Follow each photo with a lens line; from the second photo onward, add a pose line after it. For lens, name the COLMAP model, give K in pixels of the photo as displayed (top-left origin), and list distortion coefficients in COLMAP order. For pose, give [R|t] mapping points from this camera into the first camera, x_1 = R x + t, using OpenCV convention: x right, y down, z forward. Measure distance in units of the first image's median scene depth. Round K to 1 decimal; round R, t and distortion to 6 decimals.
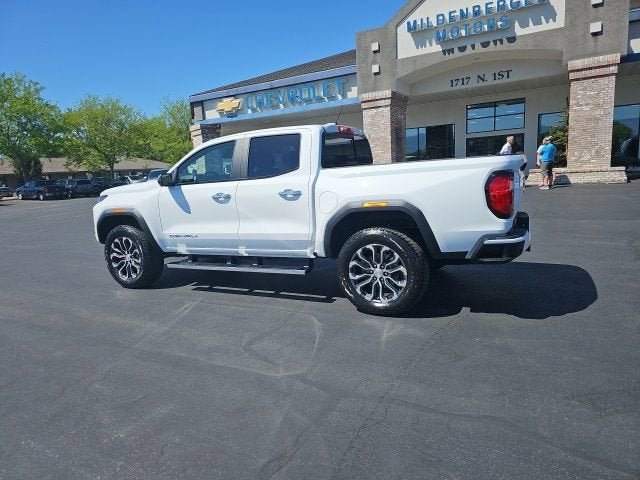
lens RADIAL K [[419.4, 0, 314.7], [0, 419.4, 238.2], [0, 0, 1]] dist [0.059083, -0.049301]
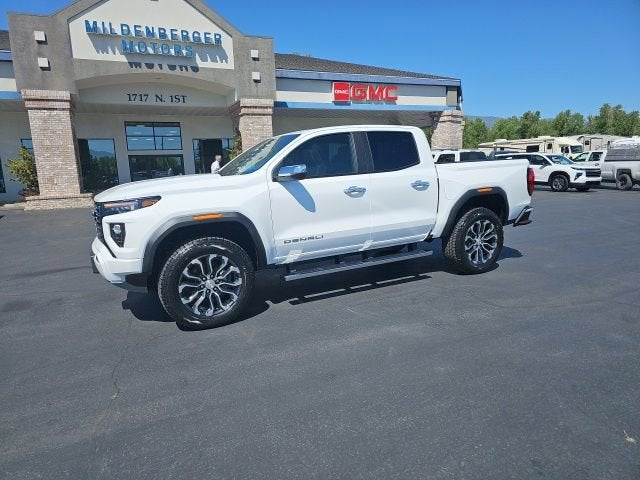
lens RADIAL K [[419.4, 0, 312.7], [0, 419.4, 238.1], [0, 0, 1]] dist [0.059083, -0.049301]
pose [[0.577913, -0.093477, 0.810727, -0.298977], [0.137373, 0.990386, 0.016268, -0.005708], [-0.804454, 0.101970, 0.585198, 0.151050]]
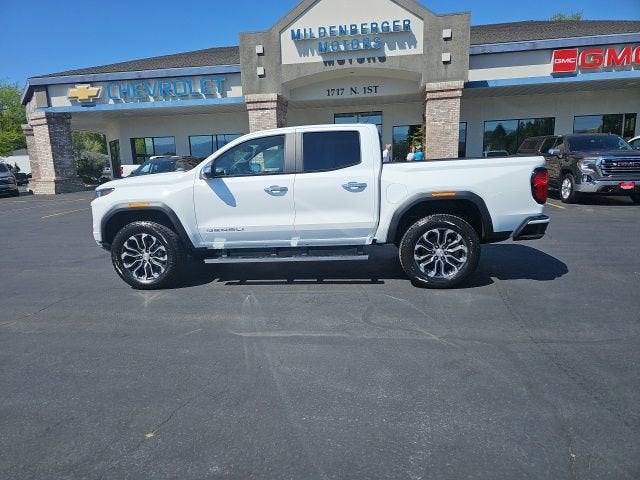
lens RADIAL K [[419.4, 0, 312.2], [0, 419.4, 243.0], [0, 0, 1]] dist [0.059083, -0.049301]
pose [[0.931761, -0.040181, 0.360843, -0.145132], [0.038174, 0.999191, 0.012691, 0.006341], [-0.361061, 0.001950, 0.932540, 0.005970]]
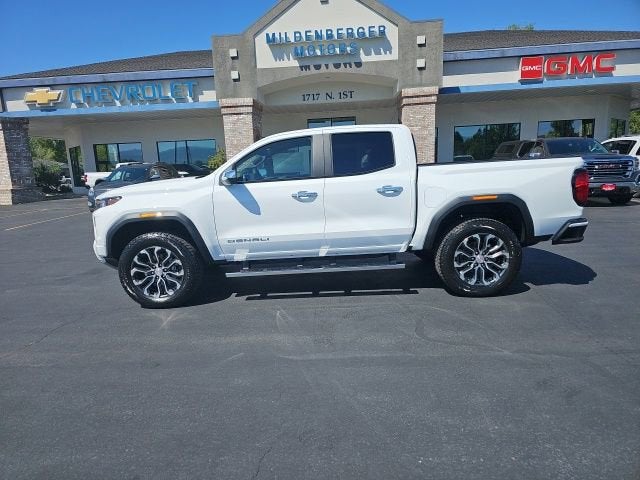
lens RADIAL K [[419.4, 0, 312.1], [0, 419.4, 242.8], [0, 0, 1]] dist [0.059083, -0.049301]
pose [[0.896838, -0.057074, 0.438662, -0.177068], [0.062271, 0.998056, 0.002544, 0.002064], [-0.437955, 0.025034, 0.898648, 0.043022]]
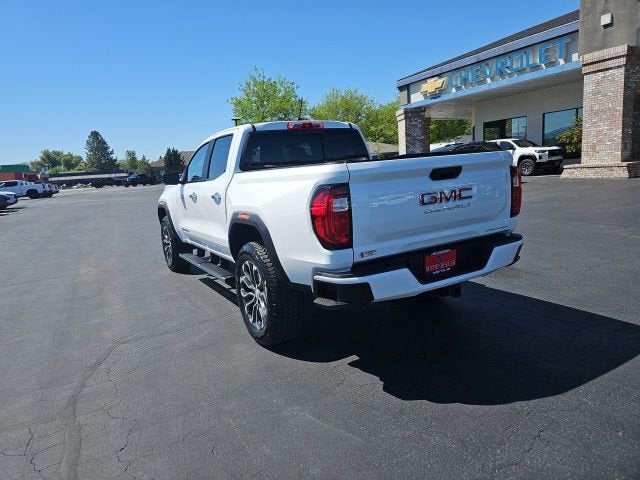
lens RADIAL K [[419.4, 0, 313.4], [0, 419.4, 235.8], [0, 0, 1]] dist [0.059083, -0.049301]
pose [[0.841009, 0.088377, -0.533754, 0.168446], [-0.069085, 0.996034, 0.056066, -0.022784], [0.536592, -0.010278, 0.843779, 0.077734]]
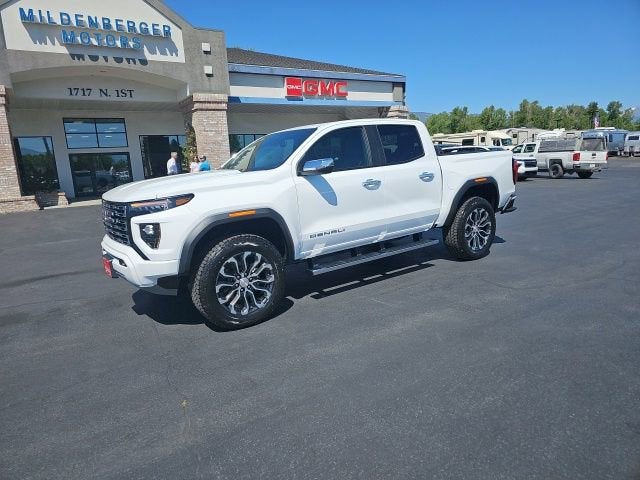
lens RADIAL K [[419.4, 0, 313.0], [0, 419.4, 236.3], [0, 0, 1]] dist [0.059083, -0.049301]
pose [[0.461023, -0.120300, 0.879196, -0.324698], [0.175418, 0.983572, 0.042598, -0.012106], [-0.869877, 0.134588, 0.474552, 0.191543]]
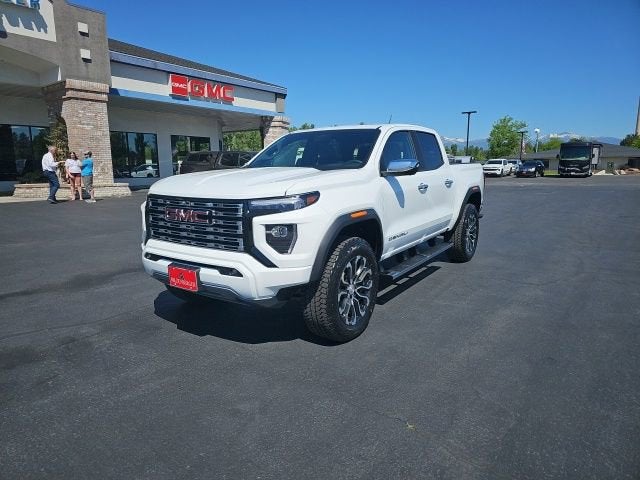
lens RADIAL K [[419.4, 0, 312.9], [0, 419.4, 236.5], [0, 0, 1]] dist [0.059083, -0.049301]
pose [[0.132867, -0.103651, 0.985699, -0.349891], [0.163342, 0.983208, 0.081372, -0.030163], [-0.977582, 0.150194, 0.147567, 0.317836]]
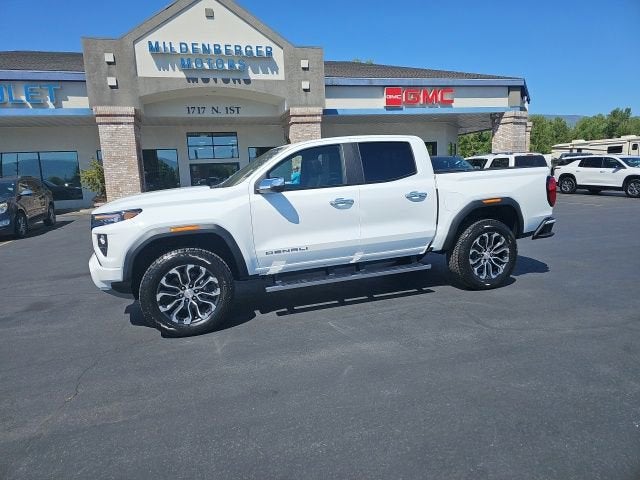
lens RADIAL K [[419.4, 0, 312.9], [0, 419.4, 232.0], [0, 0, 1]] dist [0.059083, -0.049301]
pose [[0.694884, -0.065842, 0.716101, -0.267120], [0.123145, 0.991985, -0.028288, -0.003767], [-0.708500, 0.107841, 0.697423, 0.113385]]
